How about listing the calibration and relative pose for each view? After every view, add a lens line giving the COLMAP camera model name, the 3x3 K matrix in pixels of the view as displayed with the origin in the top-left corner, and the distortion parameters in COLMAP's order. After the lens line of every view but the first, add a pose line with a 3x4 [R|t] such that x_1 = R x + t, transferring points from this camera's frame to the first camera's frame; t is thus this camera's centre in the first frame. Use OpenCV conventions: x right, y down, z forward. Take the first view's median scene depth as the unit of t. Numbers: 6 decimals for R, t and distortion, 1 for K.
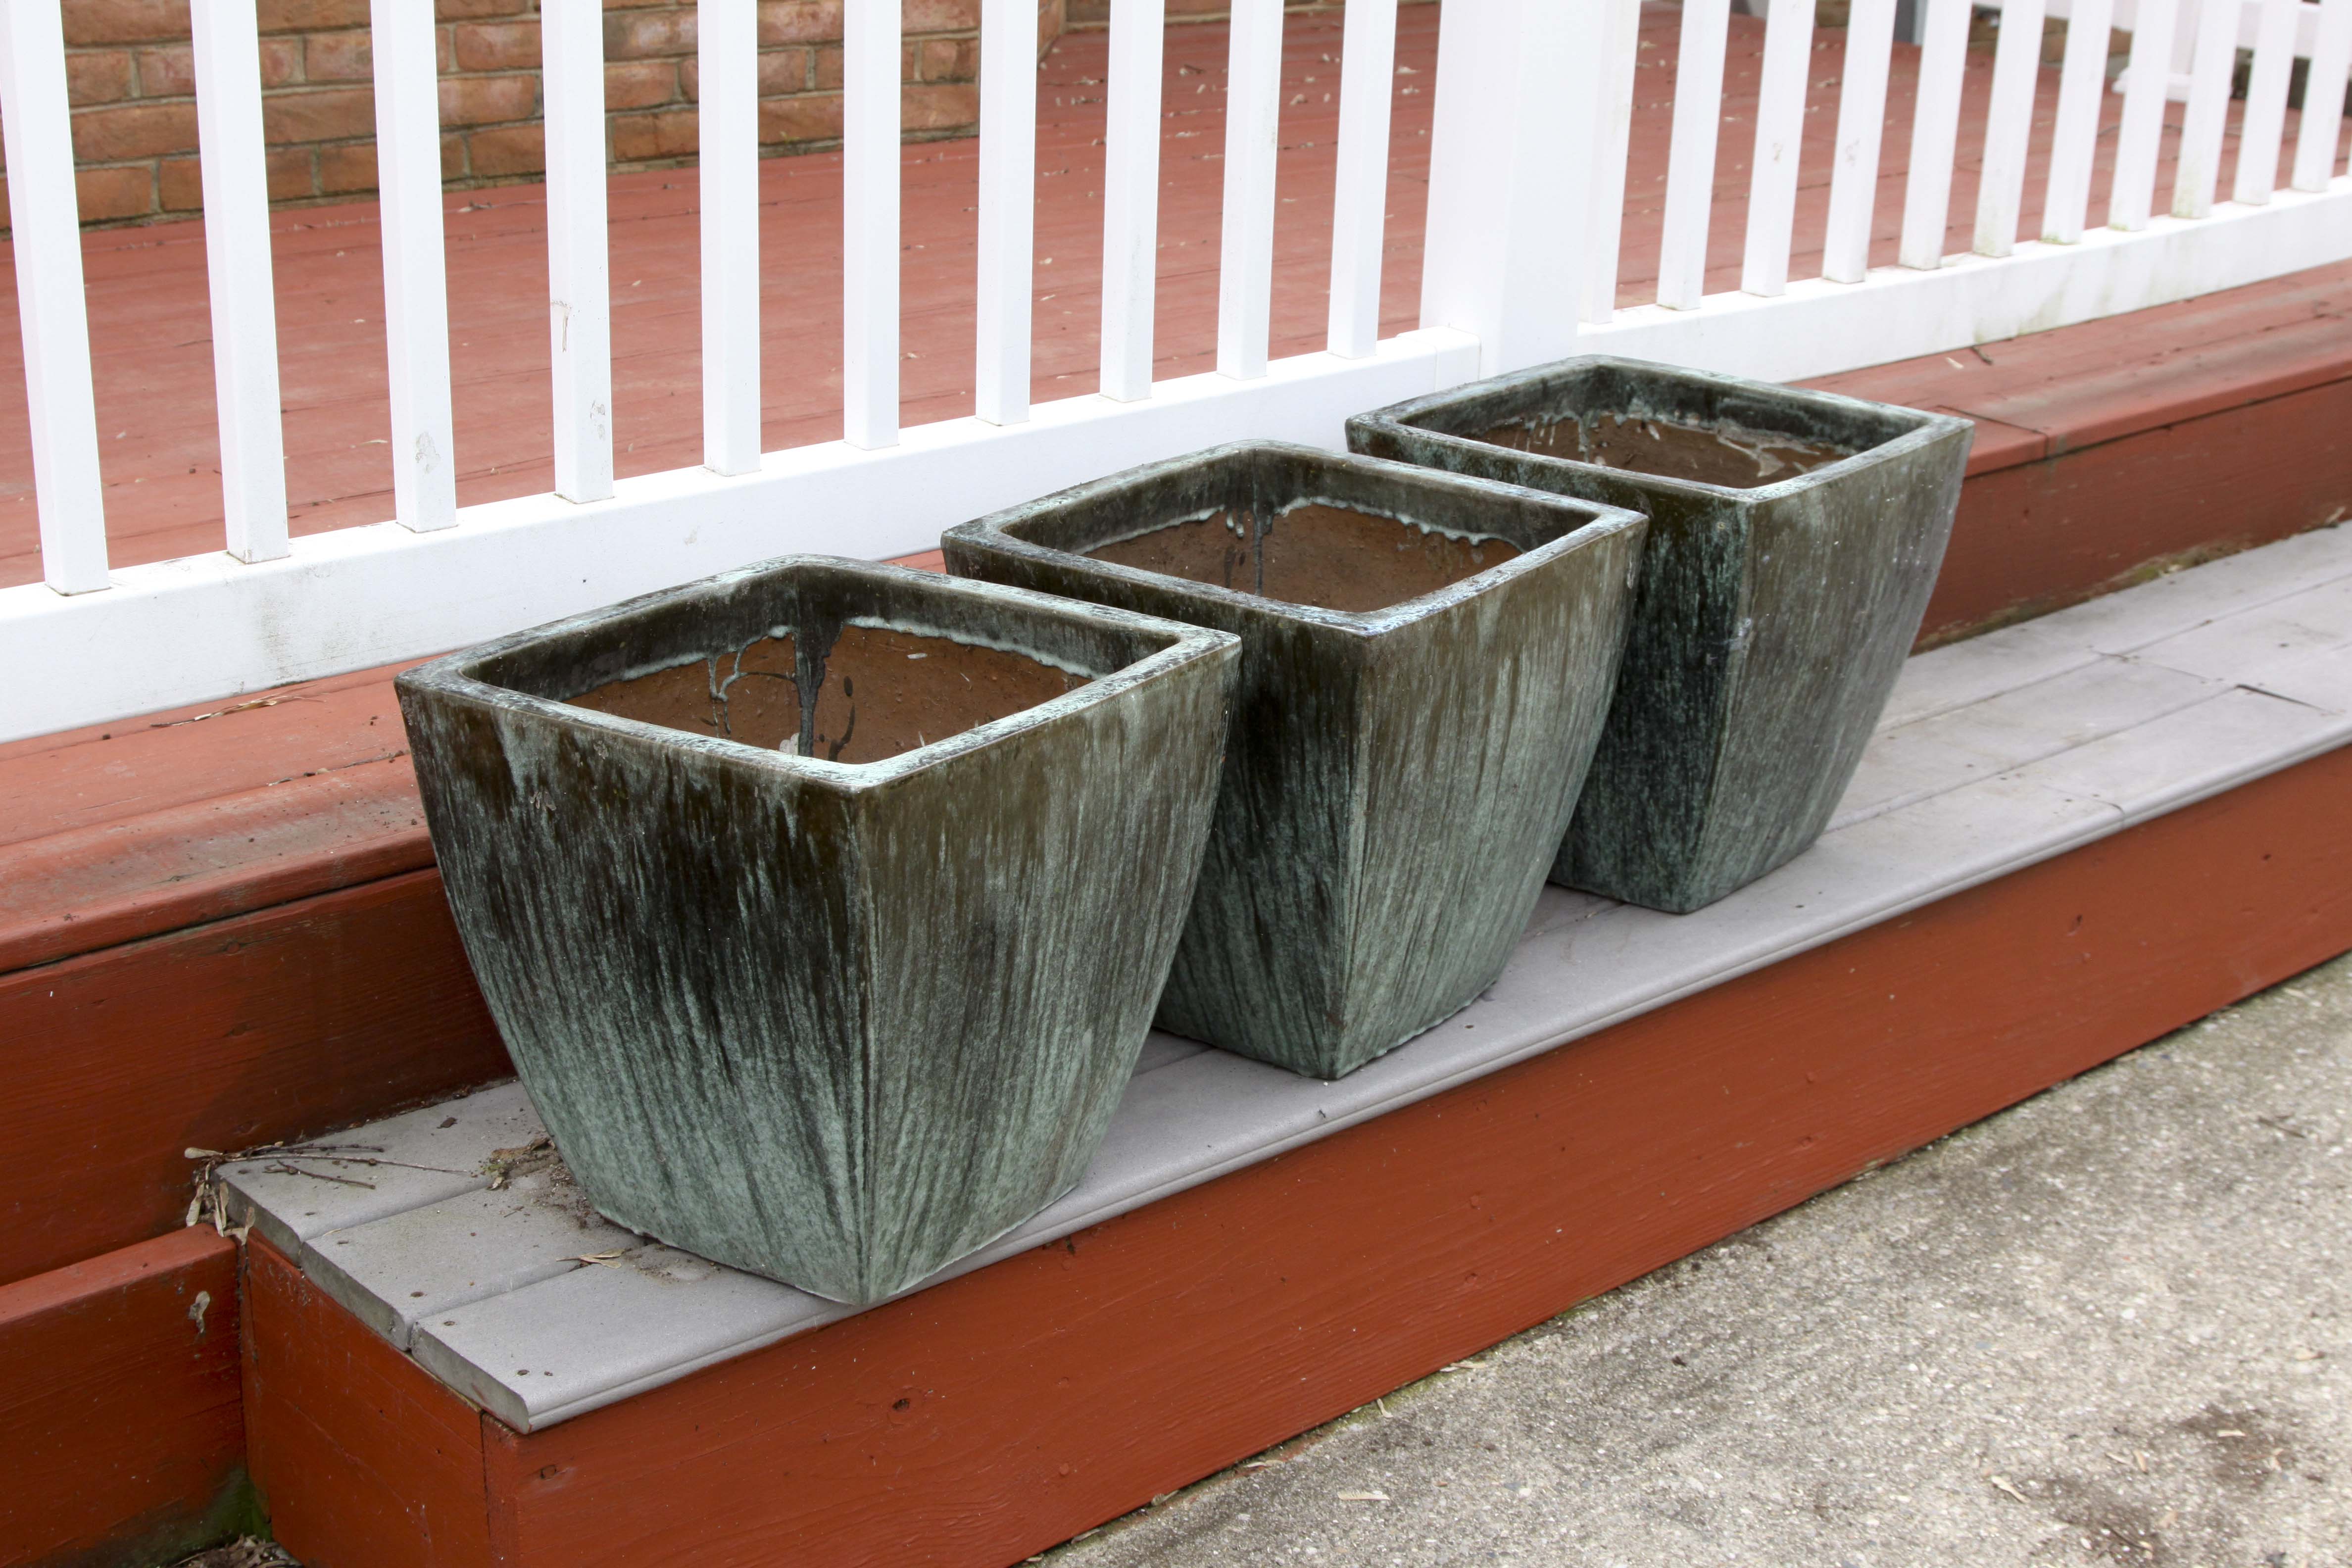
lens RADIAL K [[3380.5, 0, 1175.3], [0, 3380.5, 840.3], [0, 0, 1]] dist [-0.040007, -0.019532]
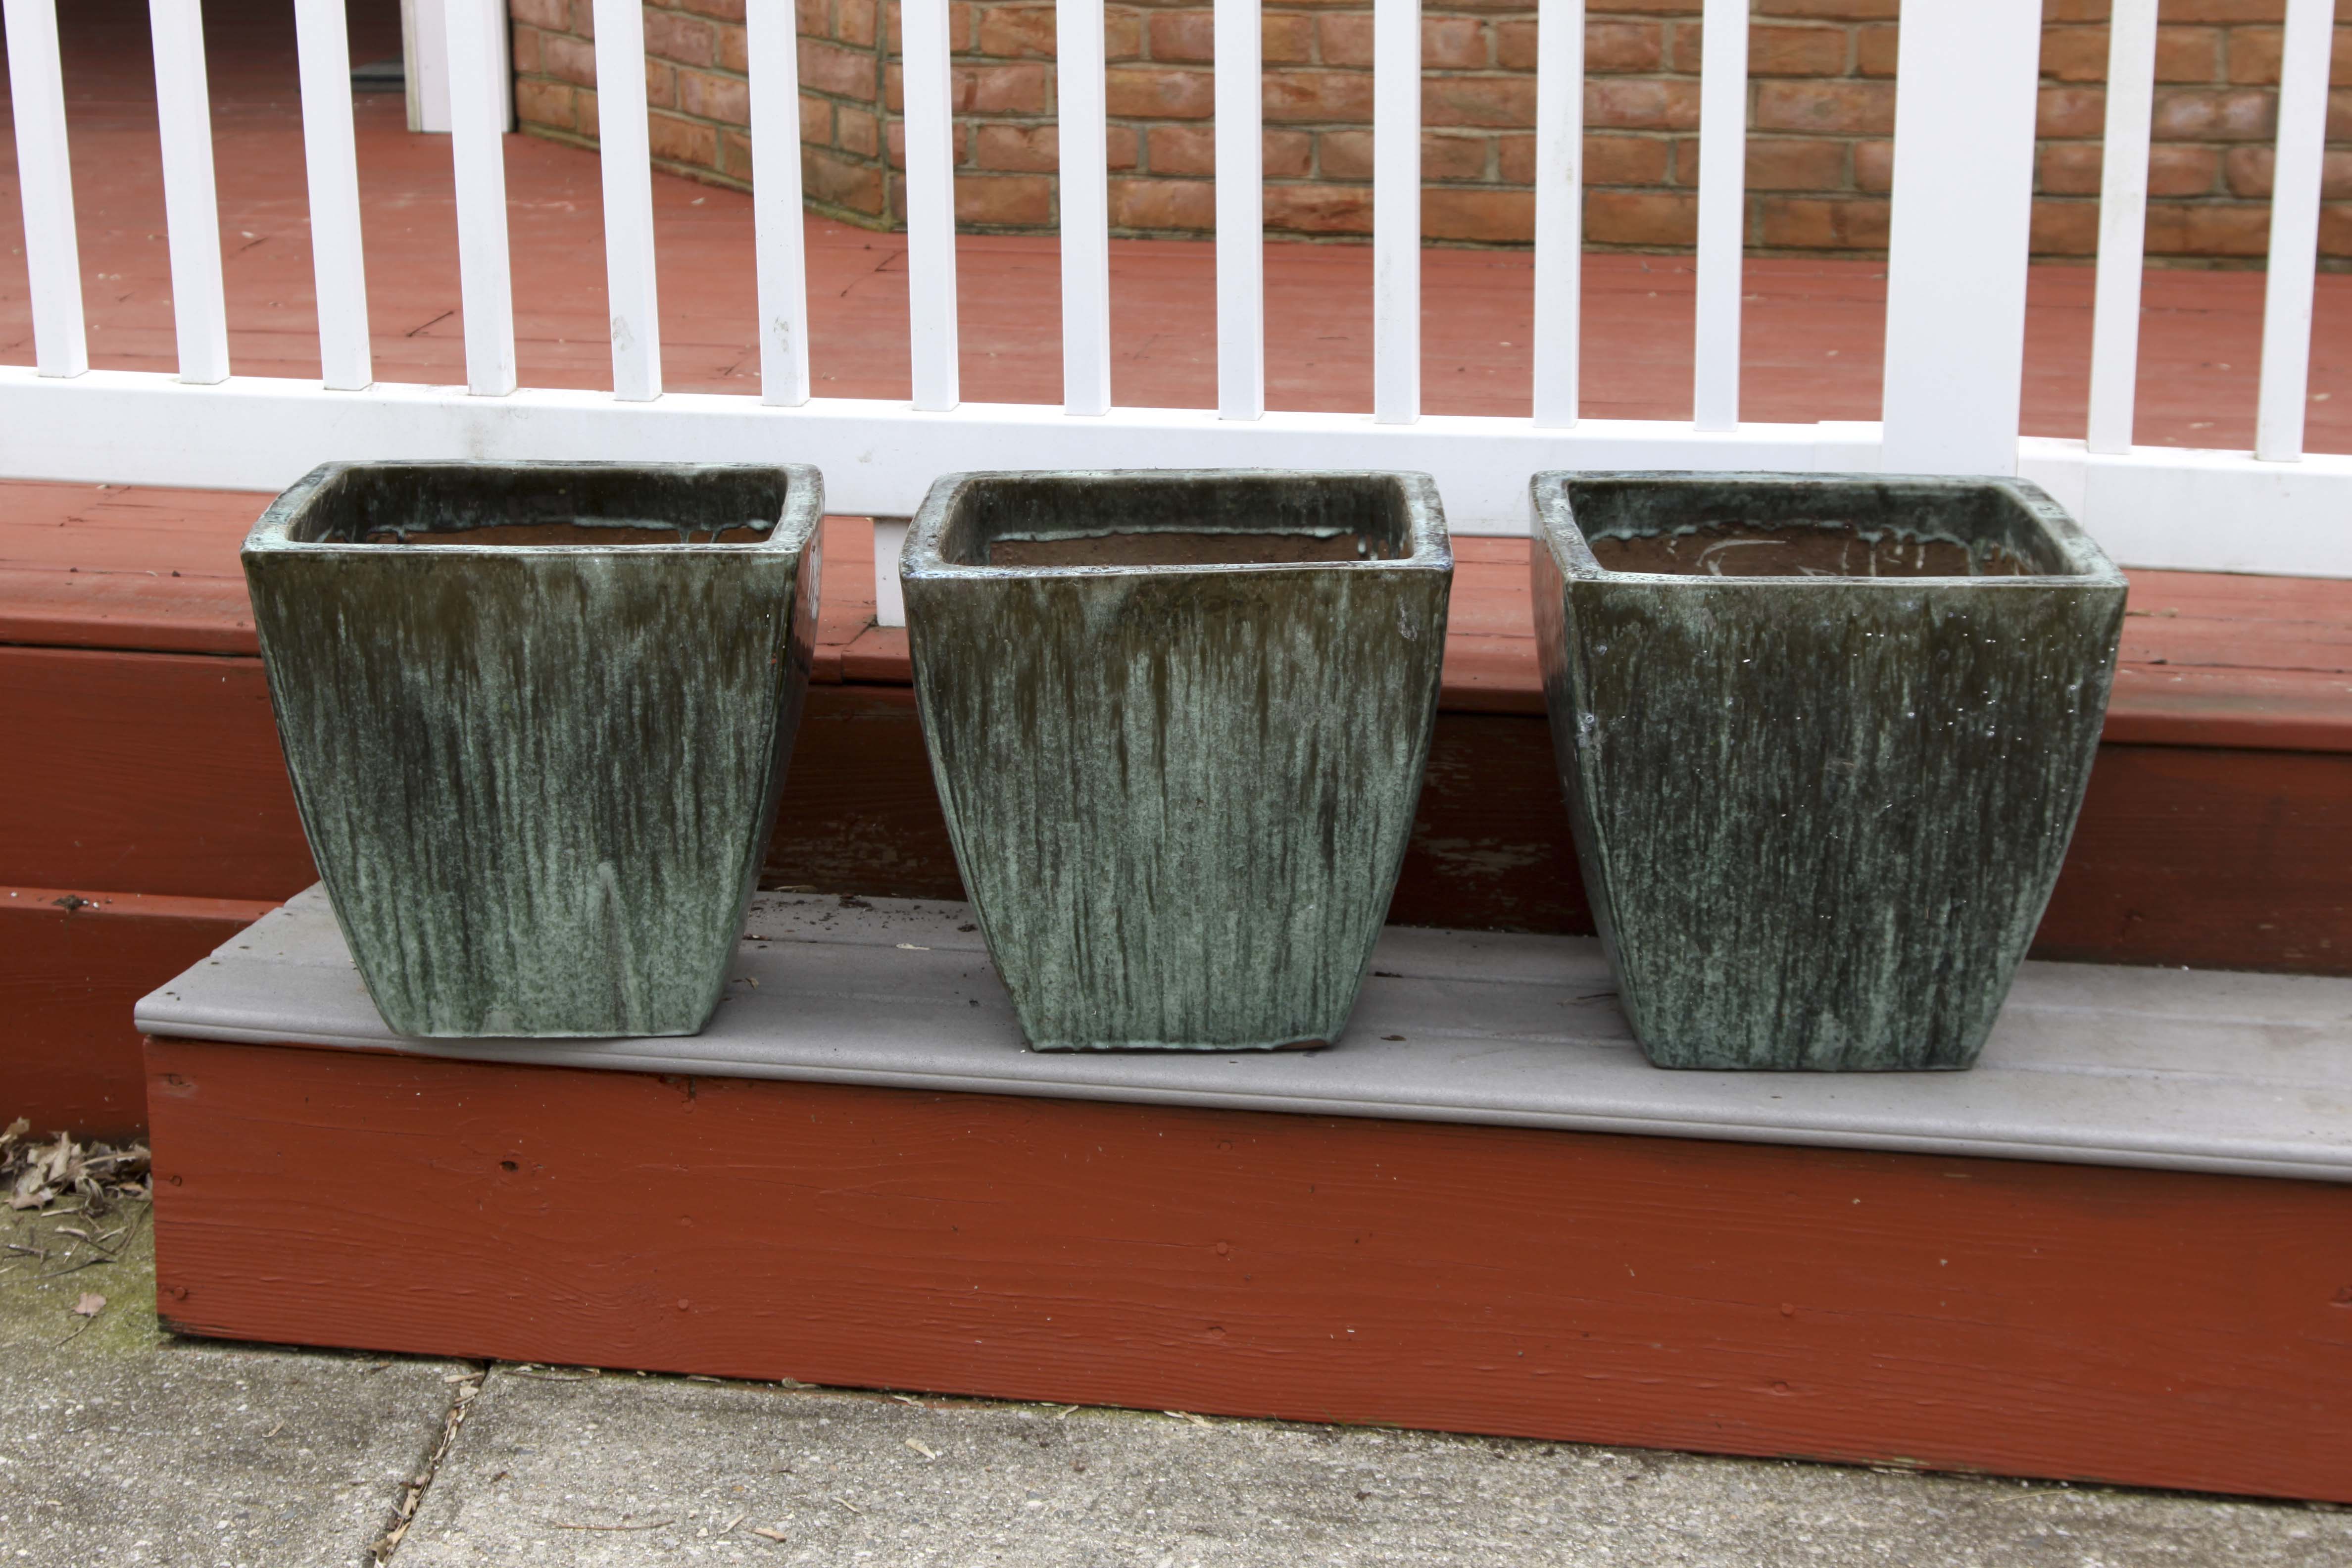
lens RADIAL K [[4332.4, 0, 1178.7], [0, 4332.4, 826.8], [0, 0, 1]] dist [0.054414, 0.157947]
pose [[0.590212, 0.192970, -0.783844, 0.994332], [-0.267213, 0.962970, 0.035863, -0.047738], [0.761739, 0.188286, 0.619921, 0.200826]]
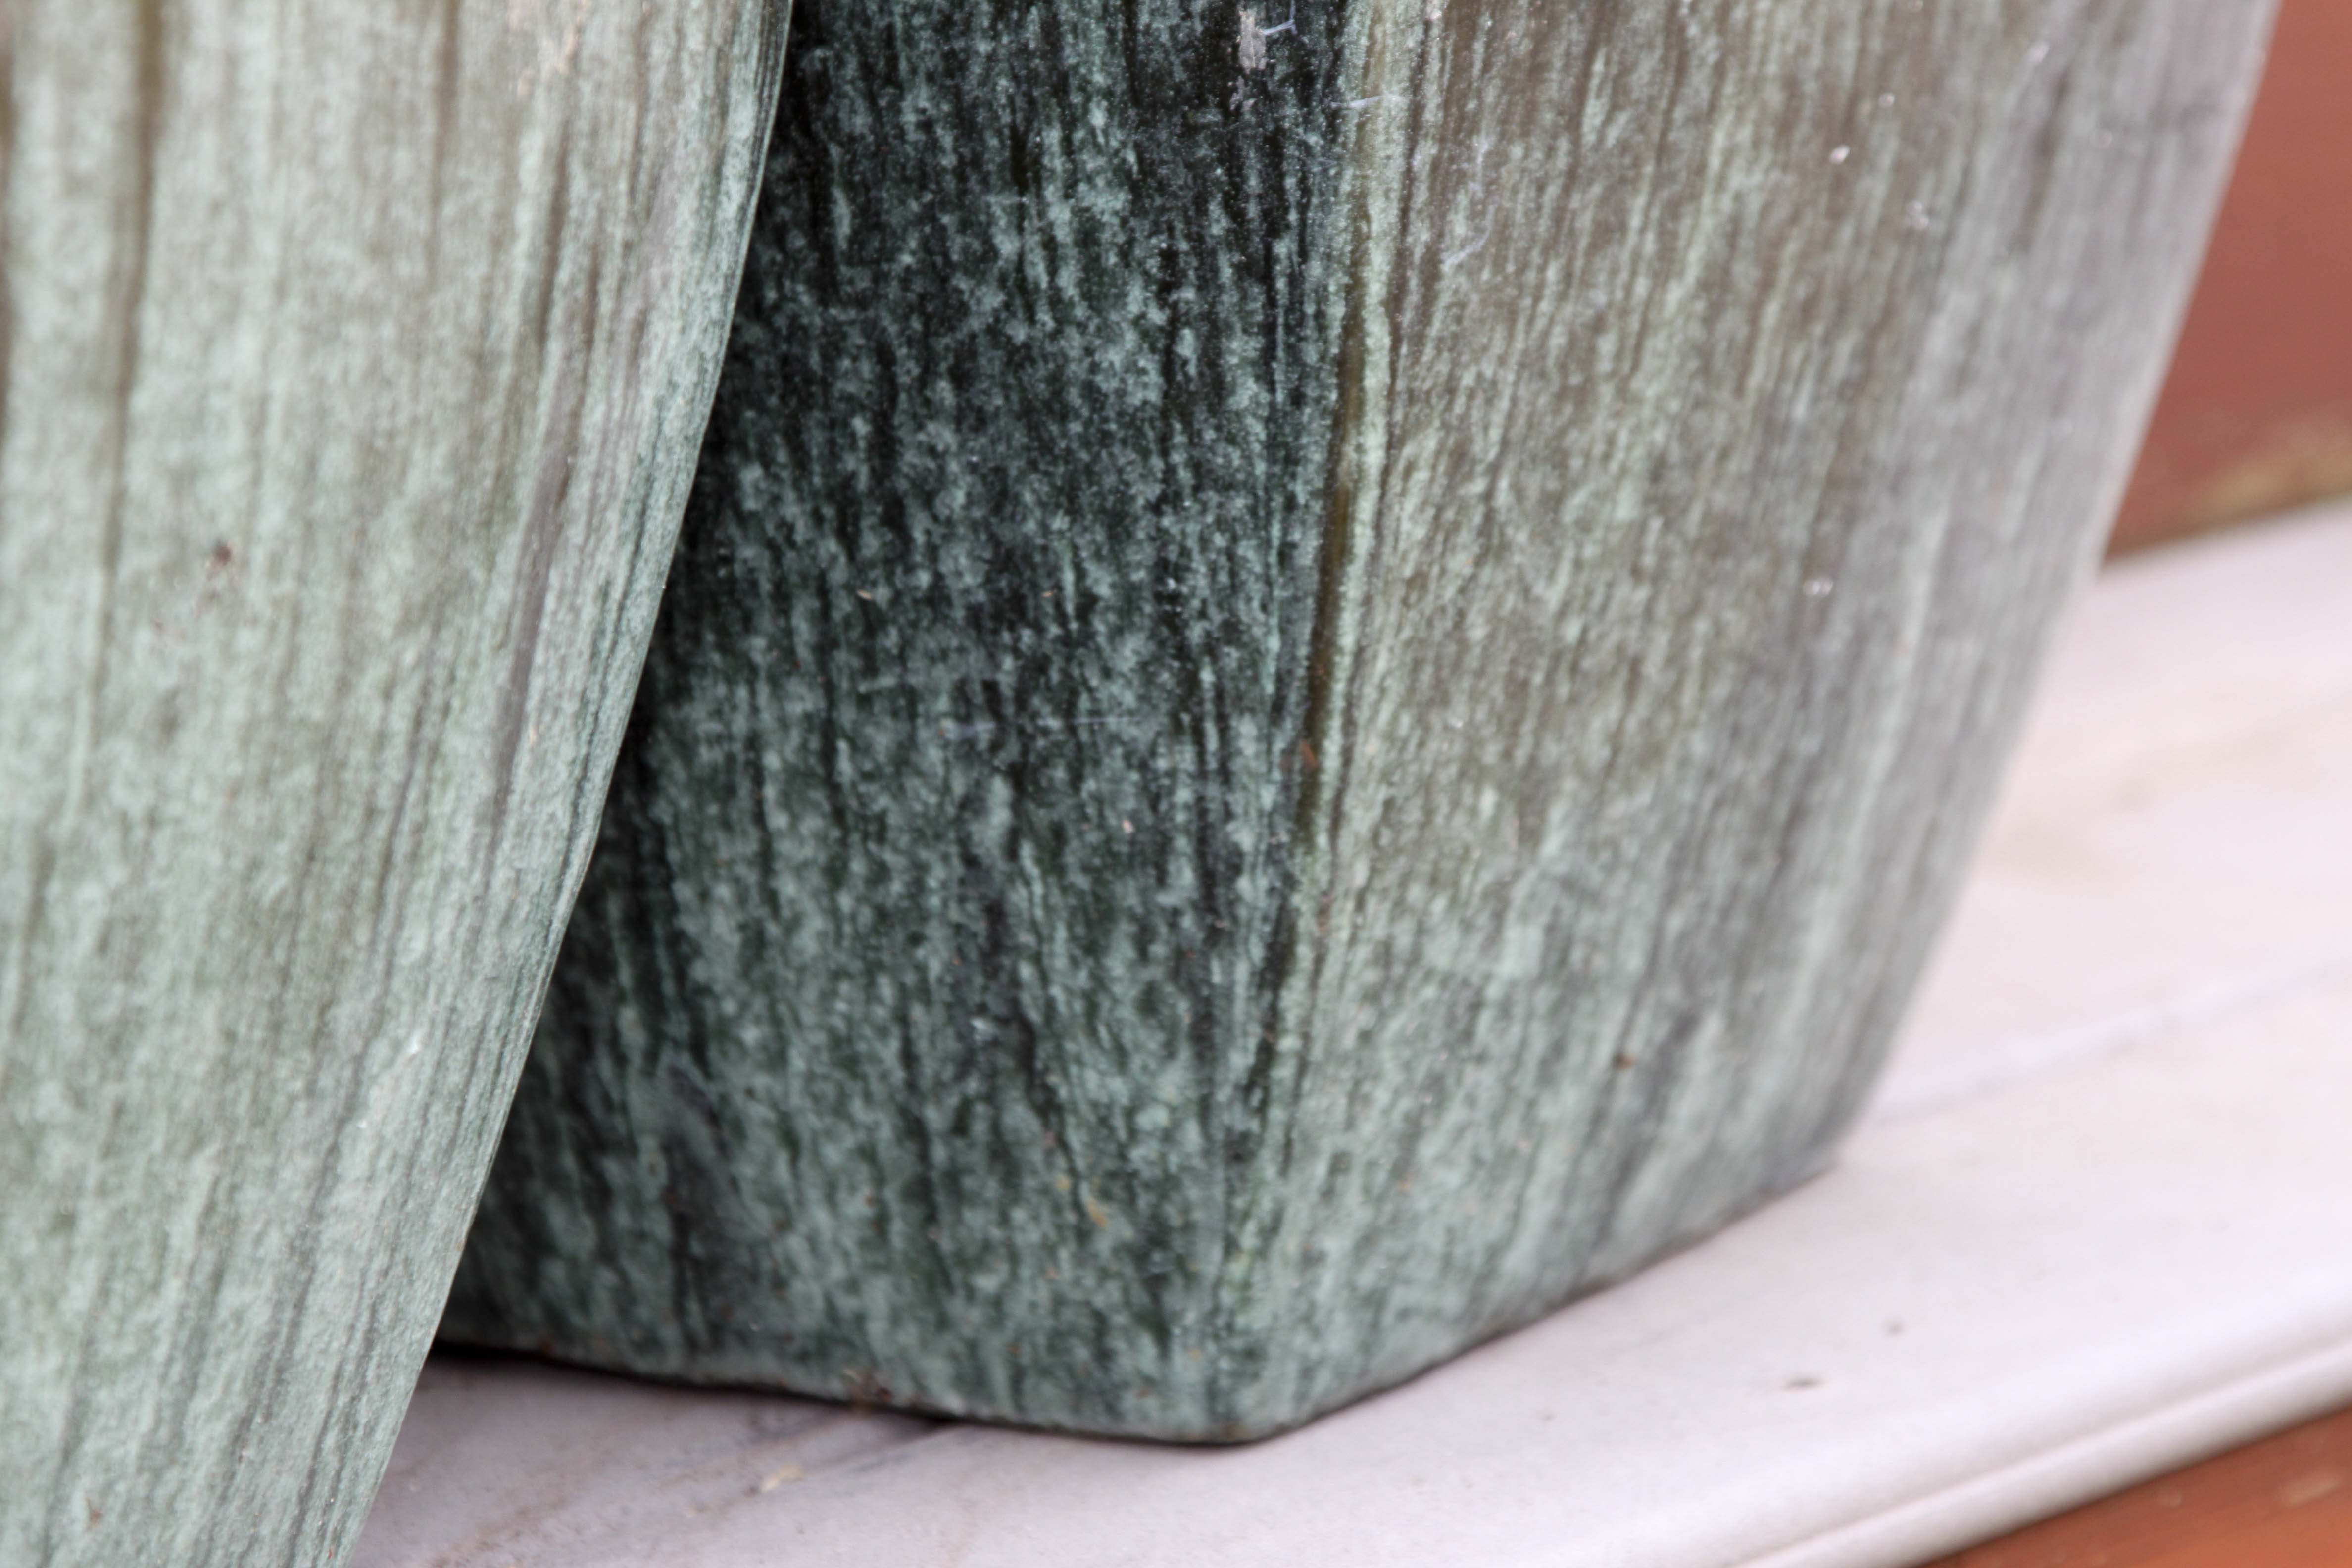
lens RADIAL K [[10069.4, 0, 1176.0], [0, 10069.4, 784.0], [0, 0, 1]] dist [0.398805, 3.421389]
pose [[0.988896, -0.052642, 0.138970, 0.069175], [0.071741, 0.988078, -0.136214, 0.067377], [-0.130143, 0.144671, 0.980884, 0.427734]]
